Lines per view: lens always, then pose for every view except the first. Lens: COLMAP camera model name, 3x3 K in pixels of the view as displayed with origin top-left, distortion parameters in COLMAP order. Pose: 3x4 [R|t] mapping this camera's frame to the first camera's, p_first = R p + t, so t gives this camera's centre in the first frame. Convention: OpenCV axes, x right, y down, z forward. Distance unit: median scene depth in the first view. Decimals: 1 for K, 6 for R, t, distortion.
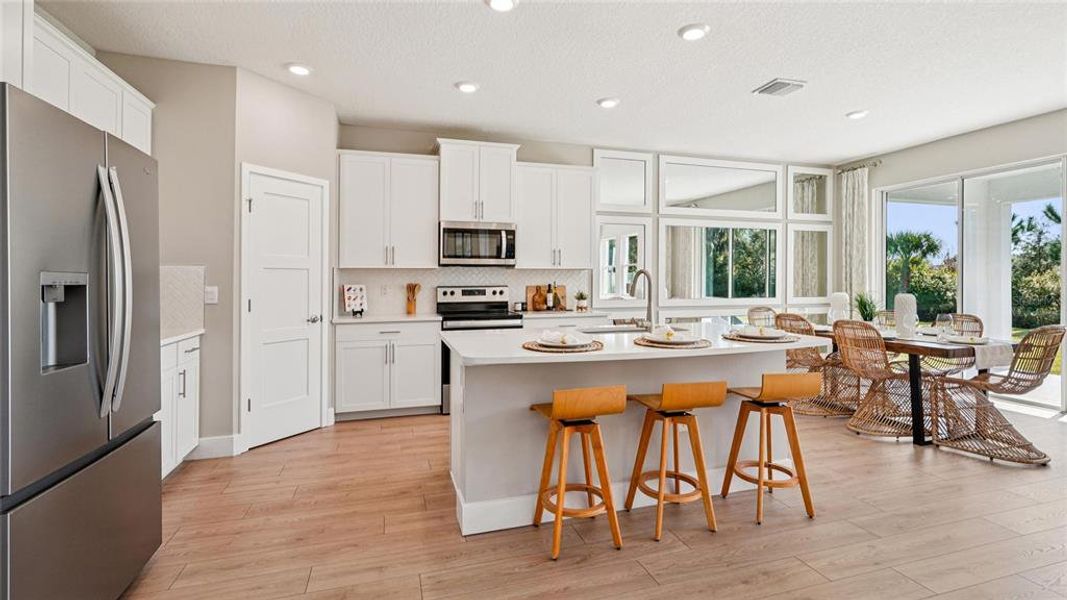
lens RADIAL K [[487.7, 0, 529.7], [0, 487.7, 283.7], [0, 0, 1]] dist [-0.002759, 0.002112]
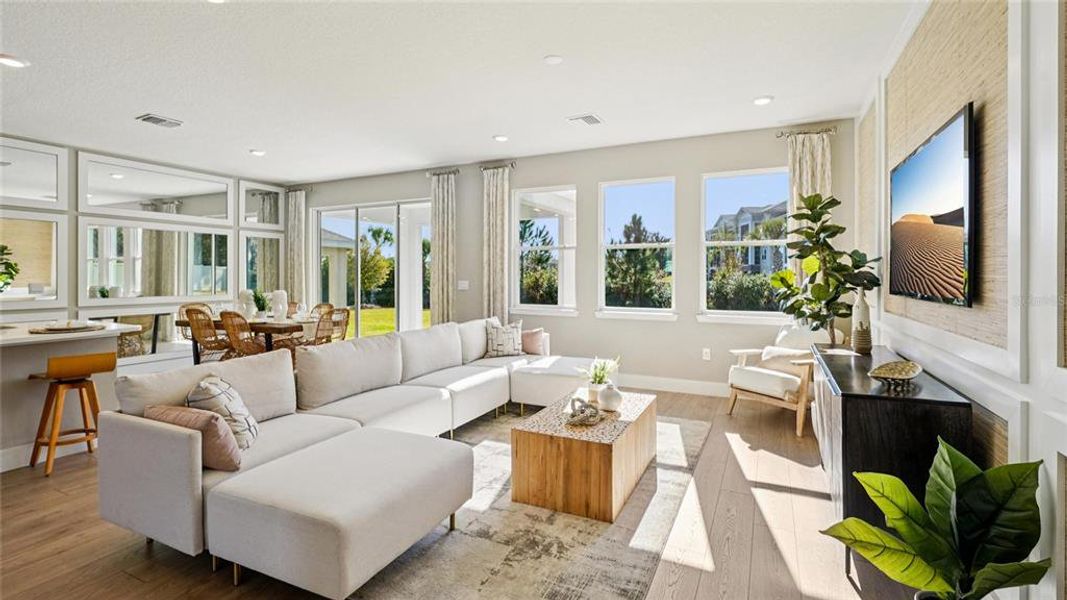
lens RADIAL K [[487.7, 0, 530.5], [0, 487.7, 279.7], [0, 0, 1]] dist [-0.002759, 0.002112]
pose [[0.687266, -0.003301, 0.726398, 0.264190], [0.001761, 0.999994, 0.002878, -0.012203], [-0.726403, -0.000699, 0.687268, -0.488301]]
